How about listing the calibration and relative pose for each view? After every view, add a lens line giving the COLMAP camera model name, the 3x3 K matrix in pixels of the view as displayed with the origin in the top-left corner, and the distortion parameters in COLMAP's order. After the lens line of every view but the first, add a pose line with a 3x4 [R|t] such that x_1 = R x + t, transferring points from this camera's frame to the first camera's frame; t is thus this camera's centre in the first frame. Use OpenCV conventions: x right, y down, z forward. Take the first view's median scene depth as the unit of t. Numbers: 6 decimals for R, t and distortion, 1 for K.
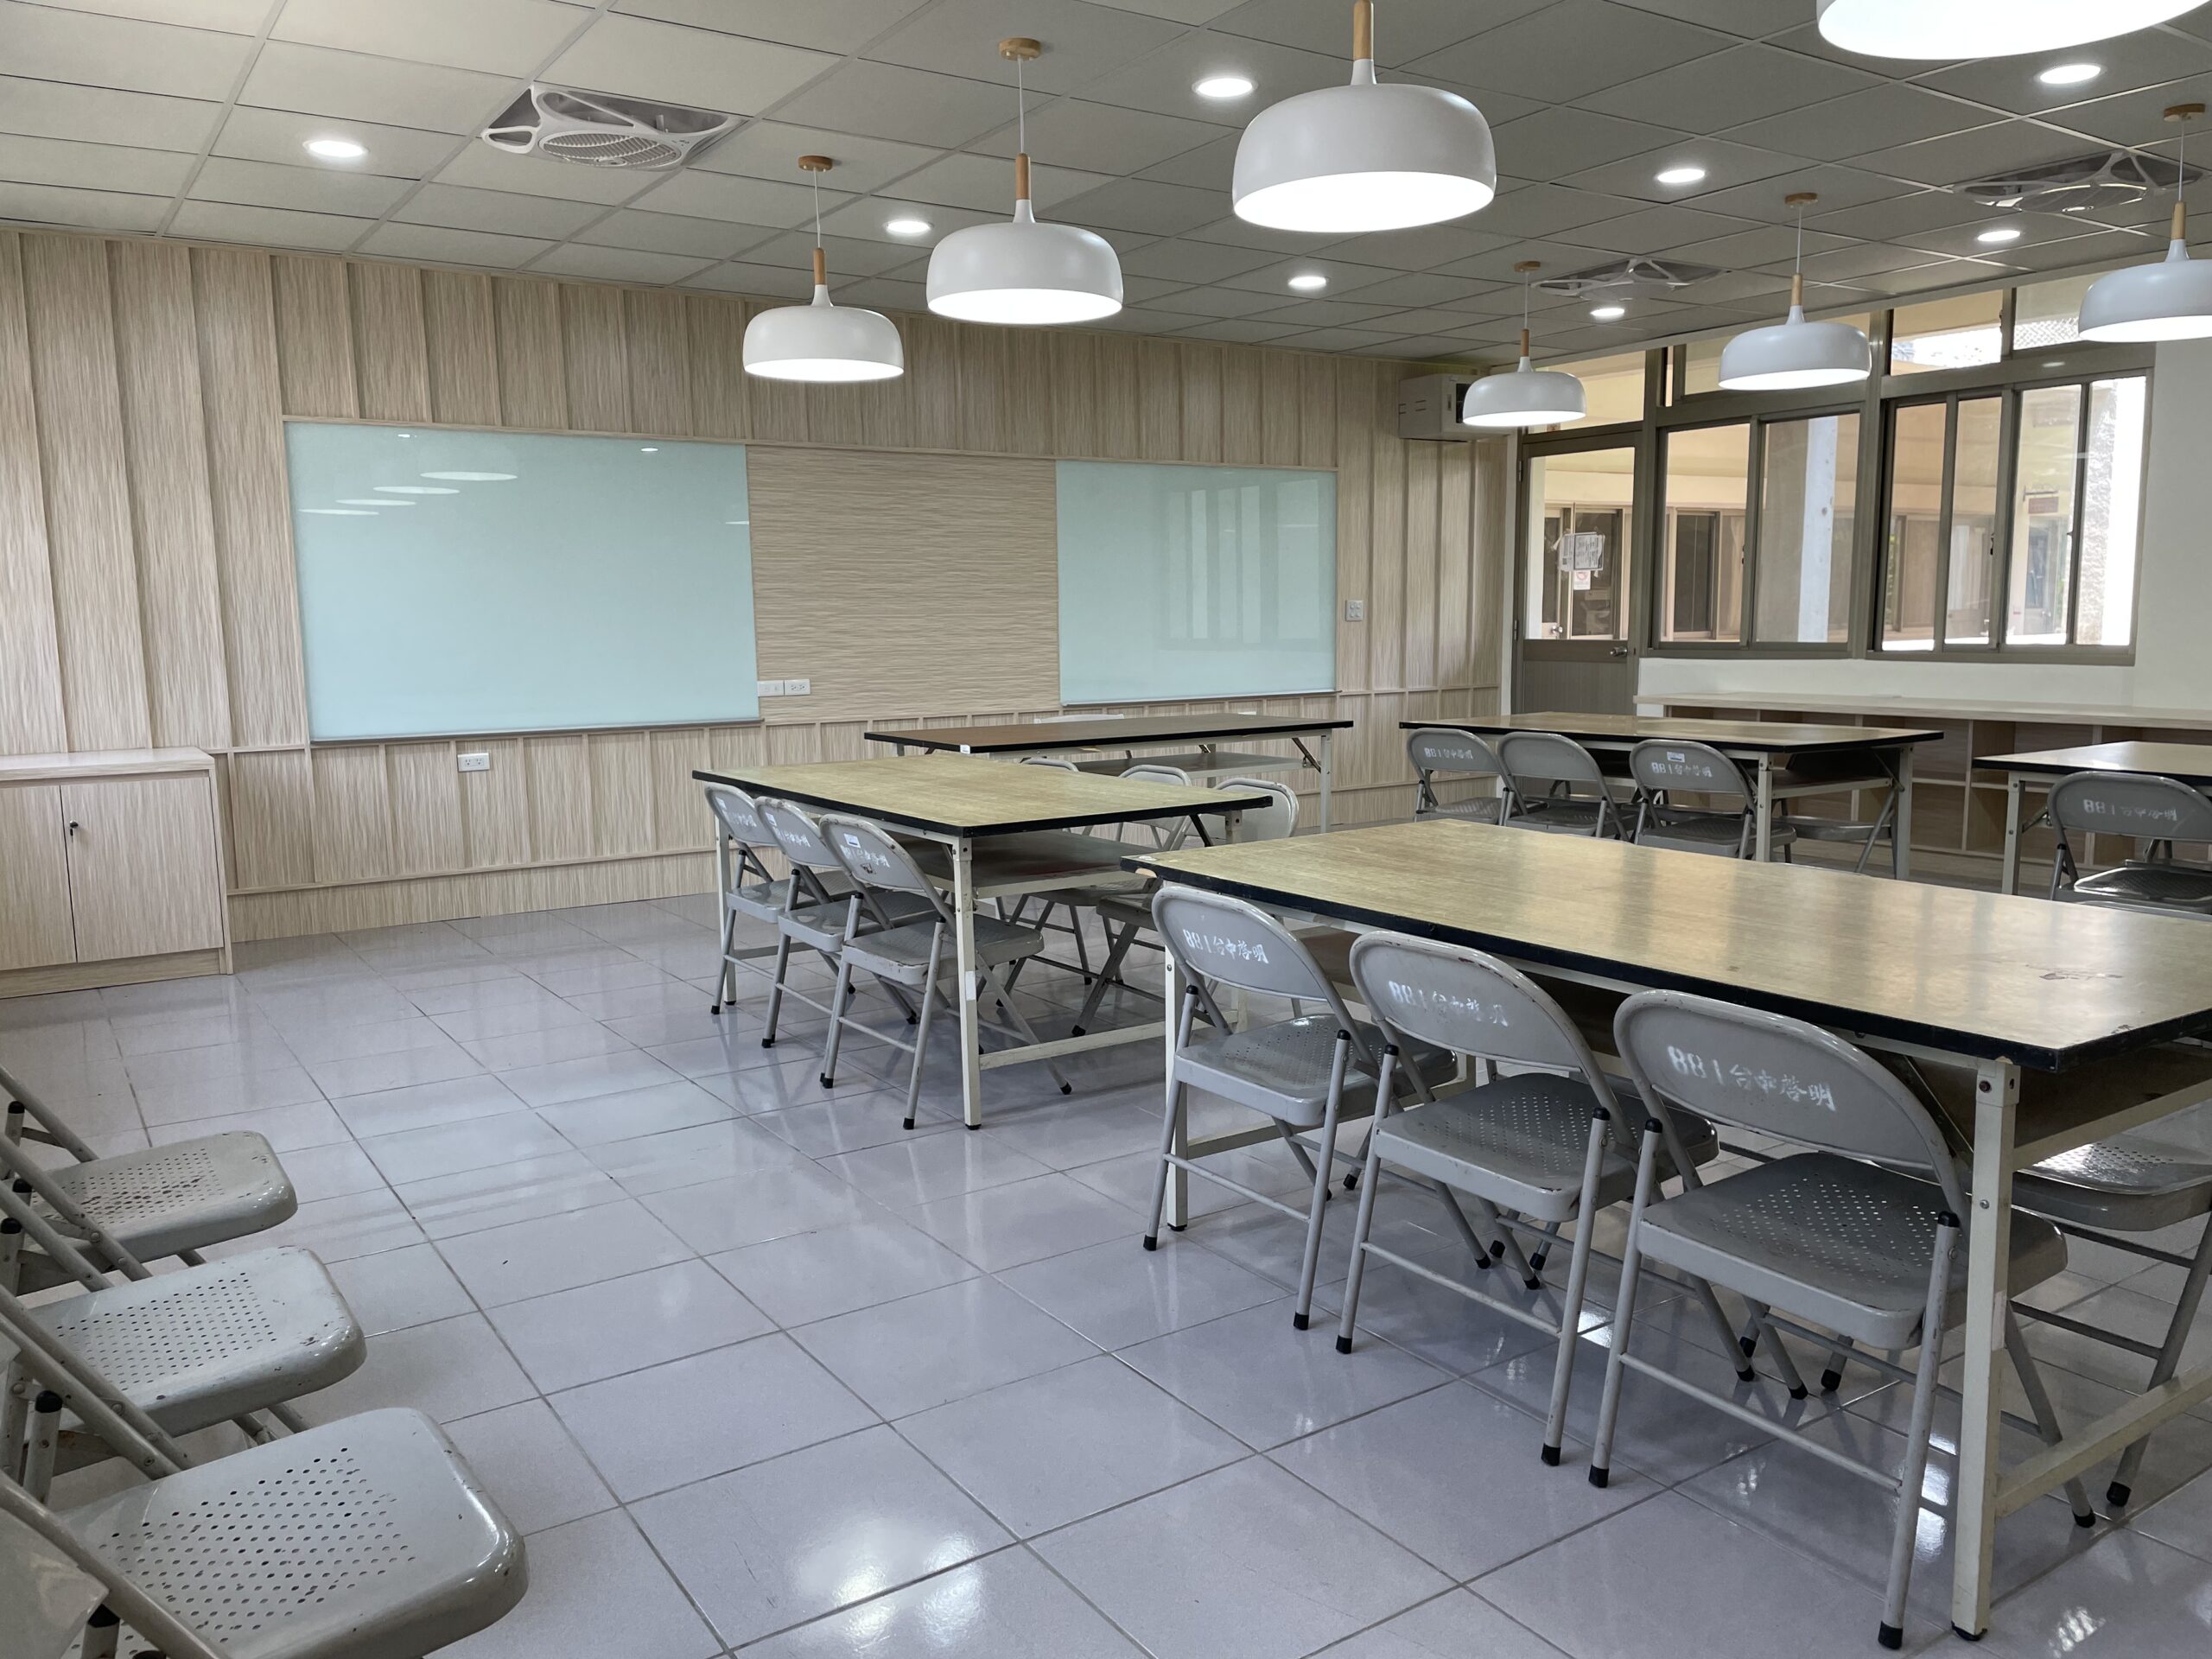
lens RADIAL K [[1669.9, 0, 1132.8], [0, 1669.9, 847.3], [0, 0, 1]] dist [0.081802, -0.099751]
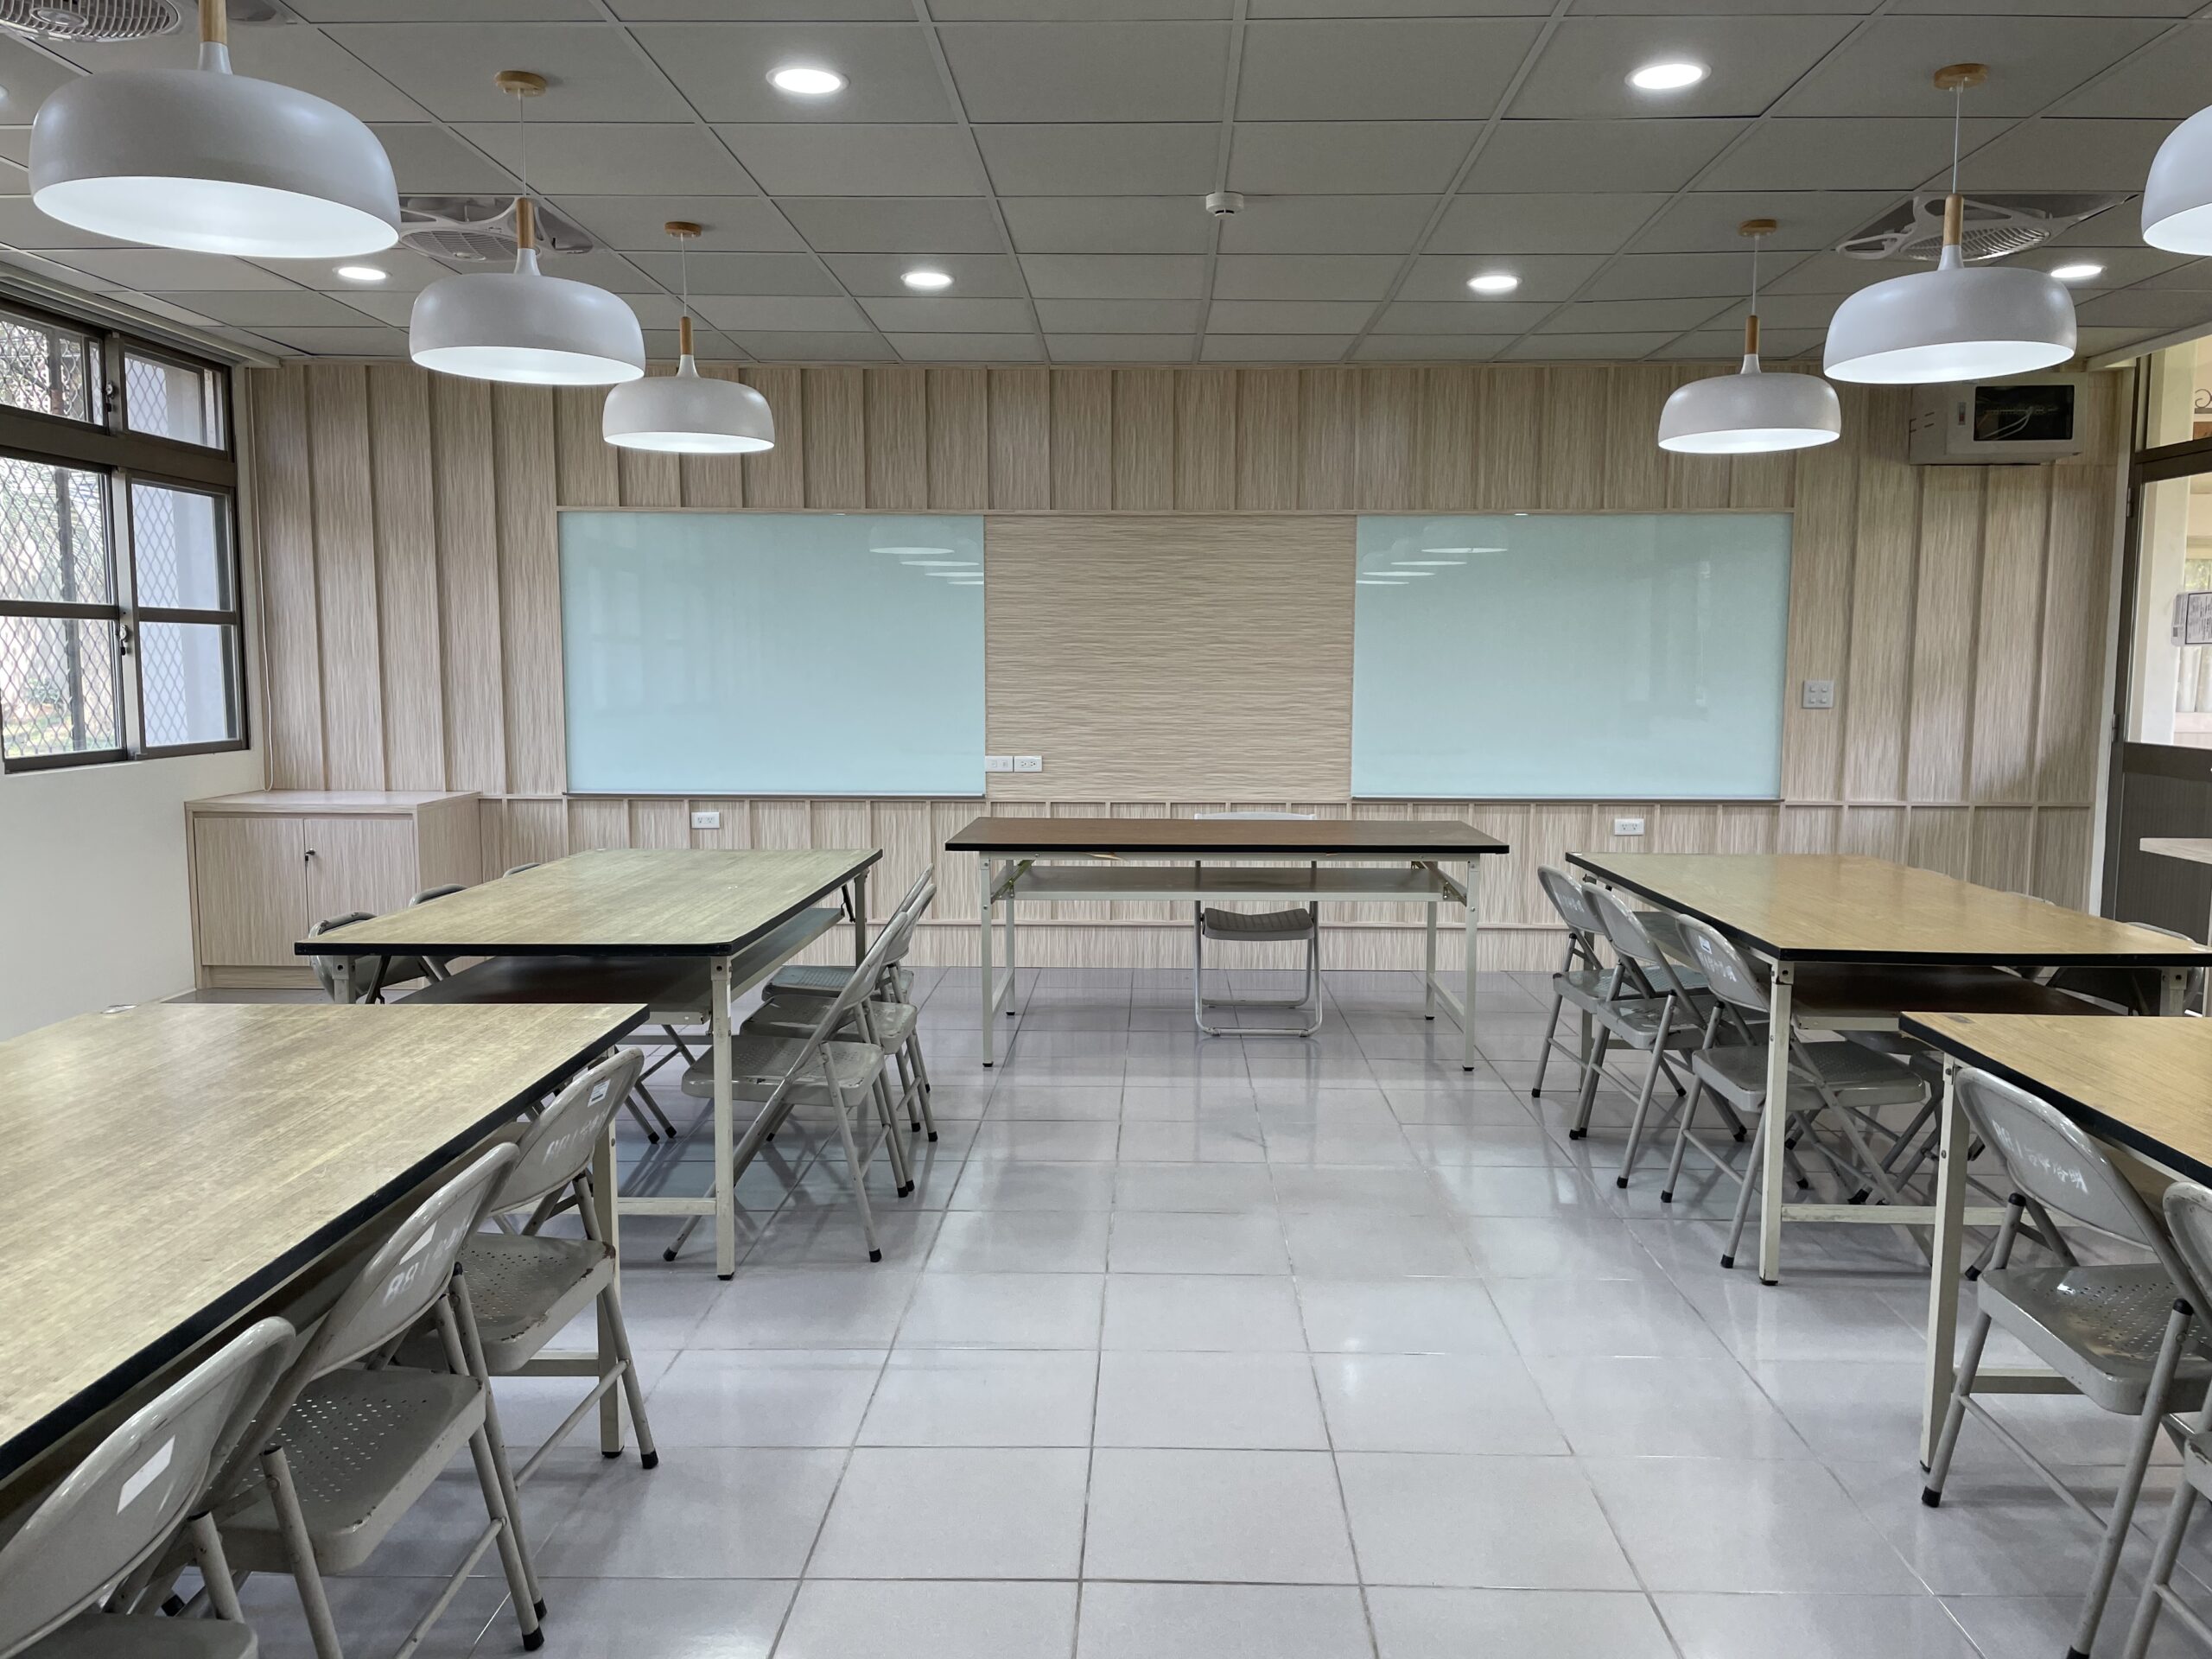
lens RADIAL K [[1669.9, 0, 1127.5], [0, 1669.9, 817.9], [0, 0, 1]] dist [0.081802, -0.099751]
pose [[0.817648, 0.062302, -0.572338, 0.379533], [-0.096348, 0.994915, -0.029341, -0.041015], [0.567600, 0.079135, 0.819493, 0.247627]]
